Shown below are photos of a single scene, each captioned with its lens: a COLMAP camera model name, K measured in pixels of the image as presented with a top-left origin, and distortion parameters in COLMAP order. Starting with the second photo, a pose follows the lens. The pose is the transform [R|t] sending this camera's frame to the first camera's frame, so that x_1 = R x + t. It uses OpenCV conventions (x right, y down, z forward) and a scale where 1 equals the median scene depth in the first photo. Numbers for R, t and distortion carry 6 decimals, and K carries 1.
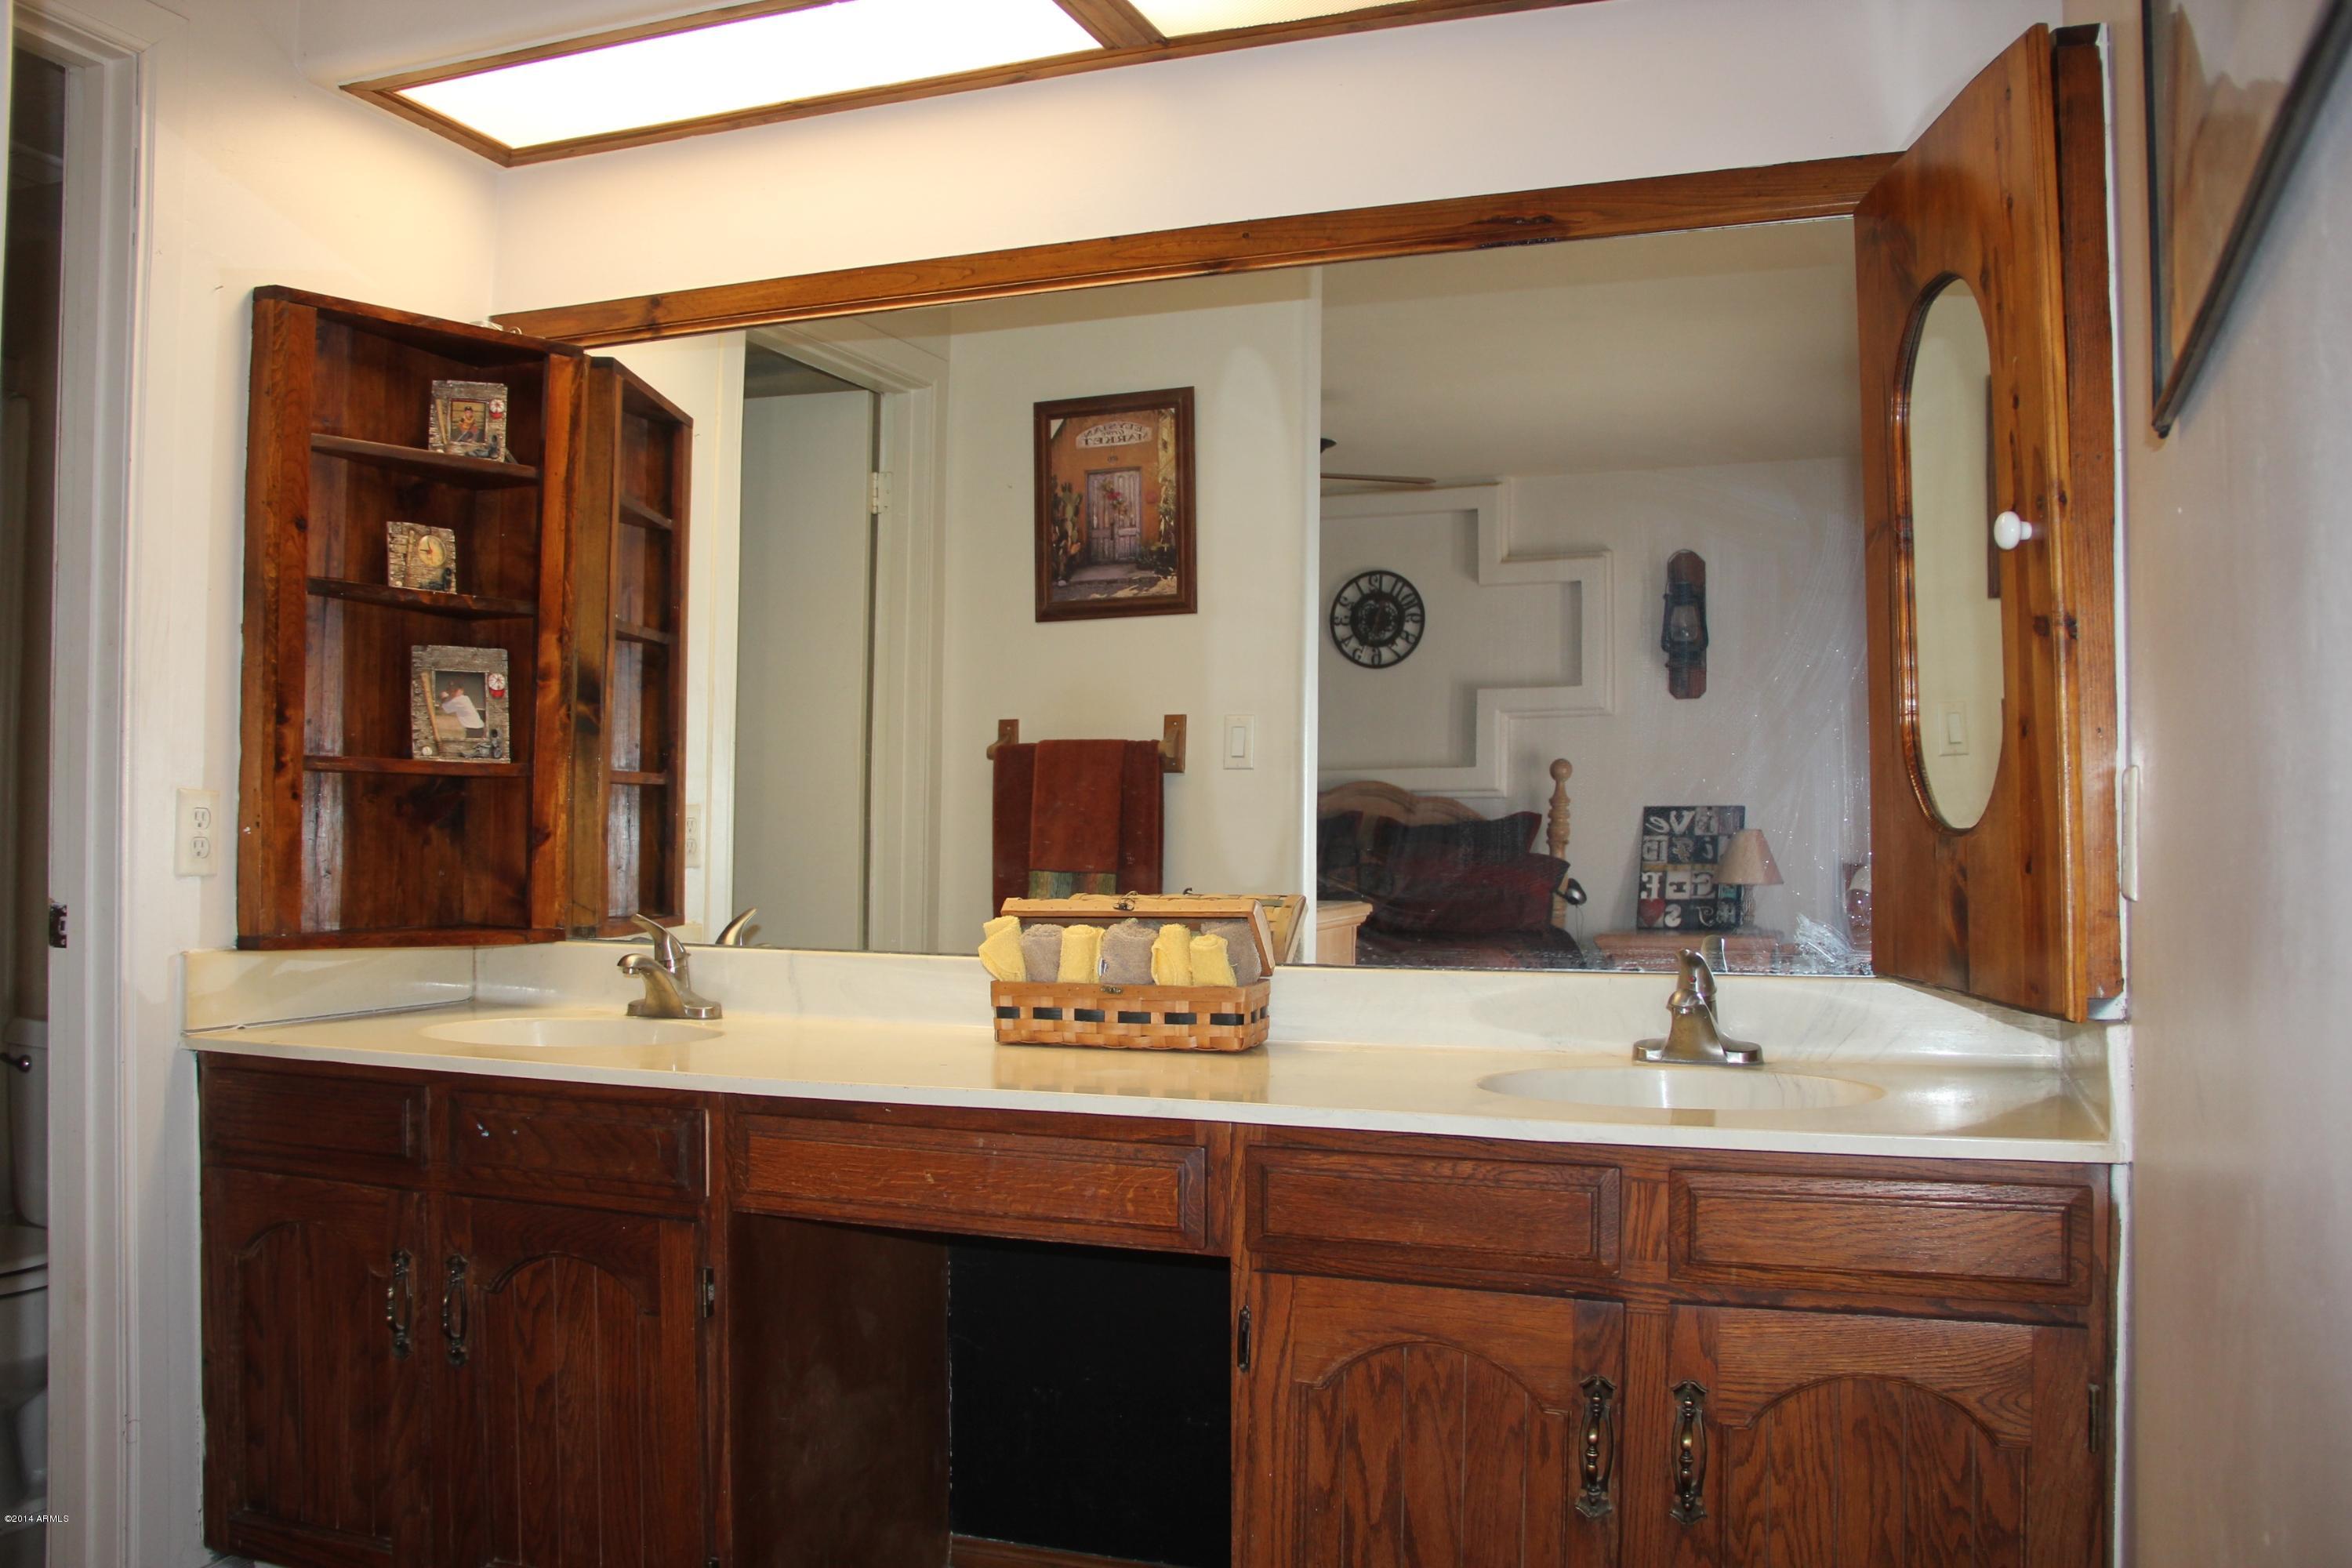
lens RADIAL K [[1954.7, 0, 1181.0], [0, 1954.7, 776.4], [0, 0, 1]] dist [-0.139331, 0.055212]
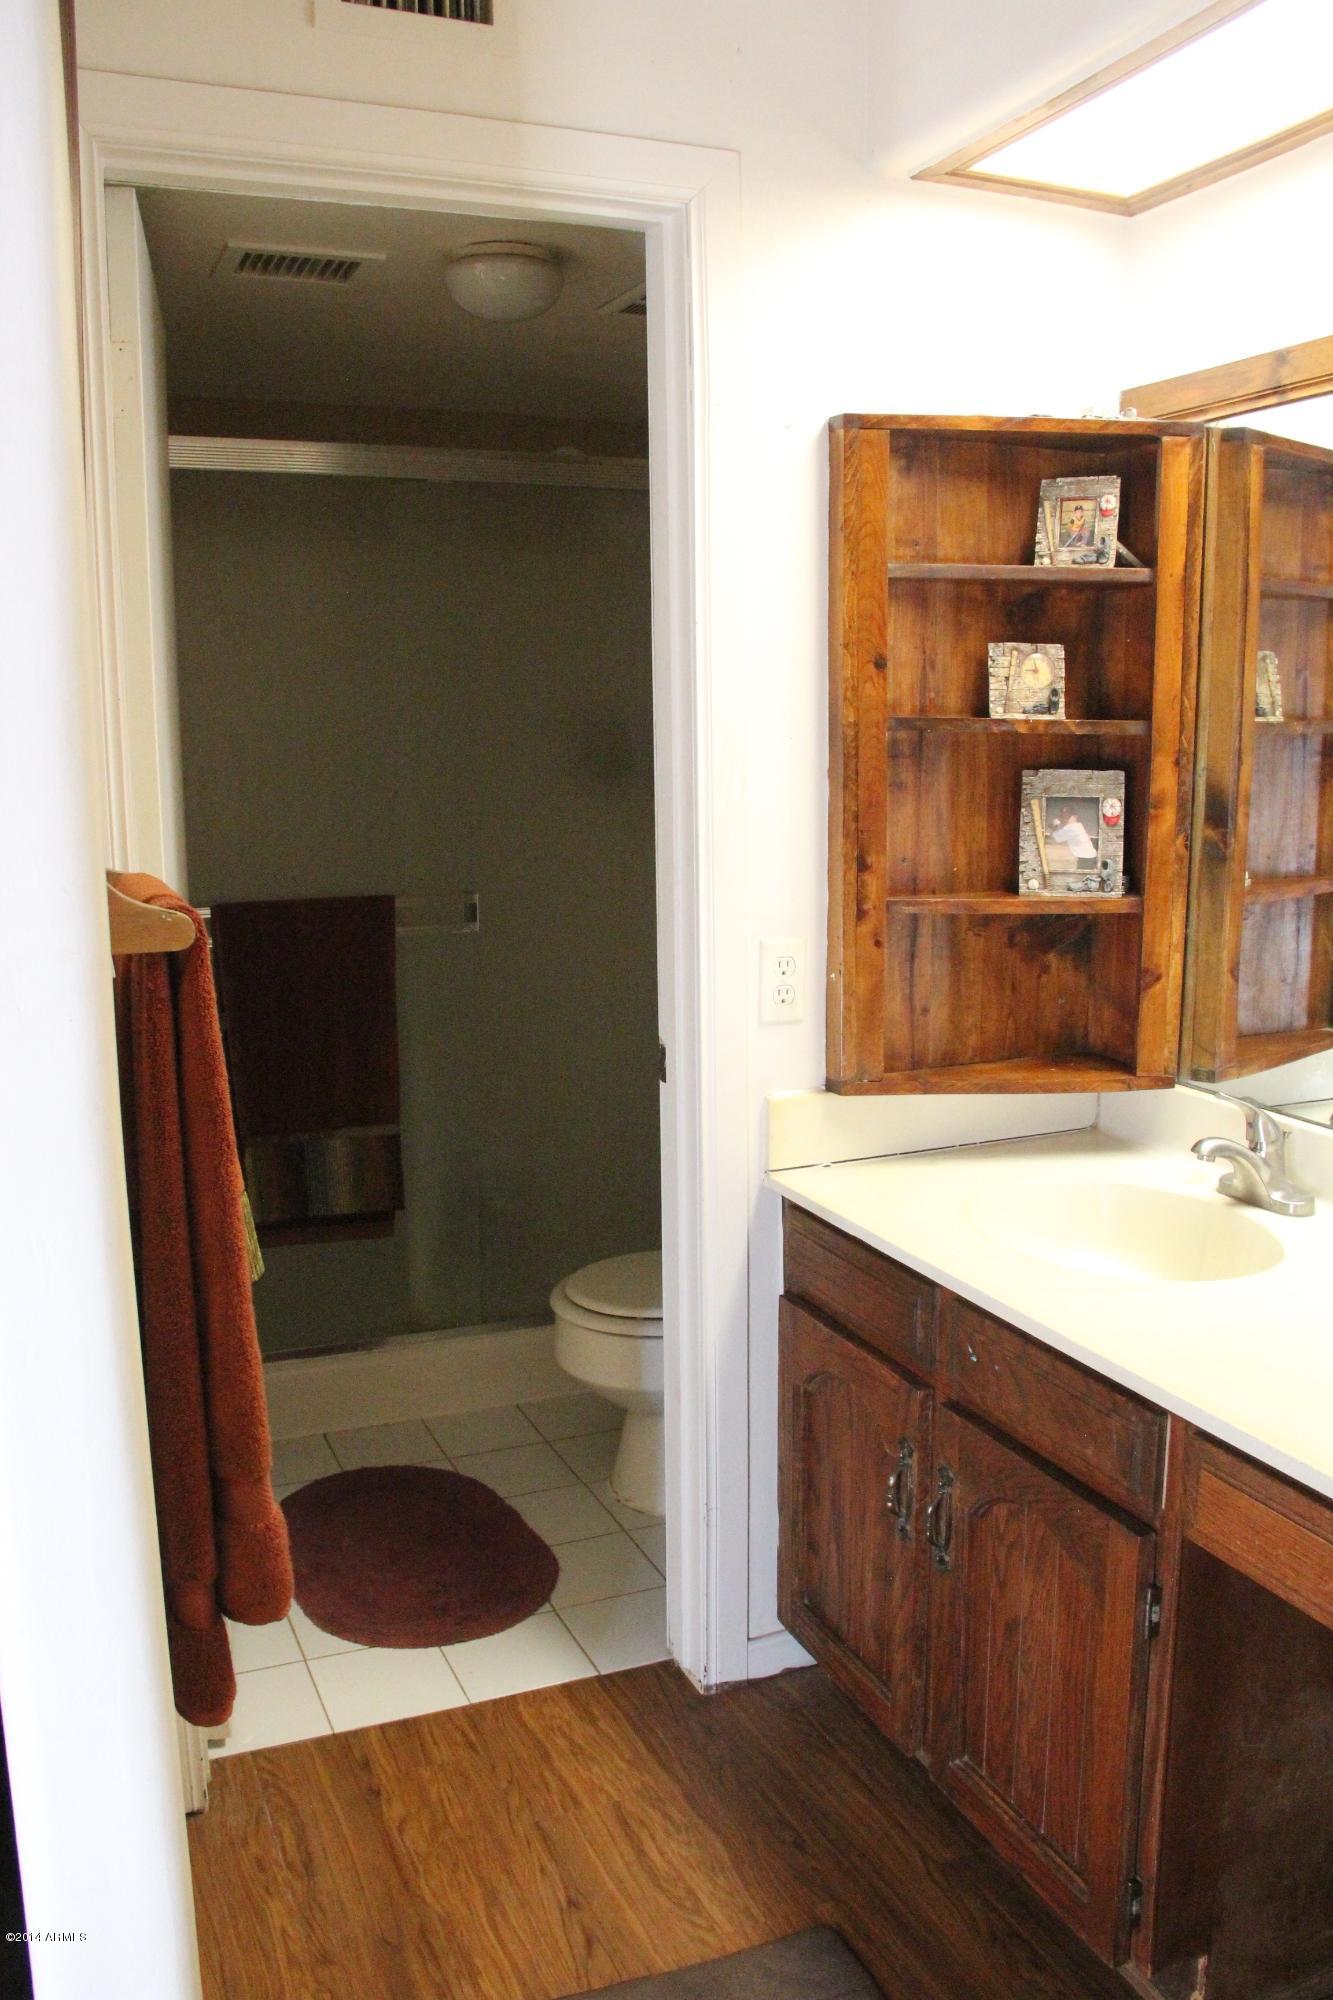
lens RADIAL K [[1662.1, 0, 666.9], [0, 1662.1, 1010.9], [0, 0, 1]] dist [-0.139331, 0.055212]
pose [[0.697565, 0.112143, -0.707691, 0.067362], [0.031653, 0.981889, 0.186794, -0.110566], [0.715822, -0.152702, 0.681382, 0.300237]]
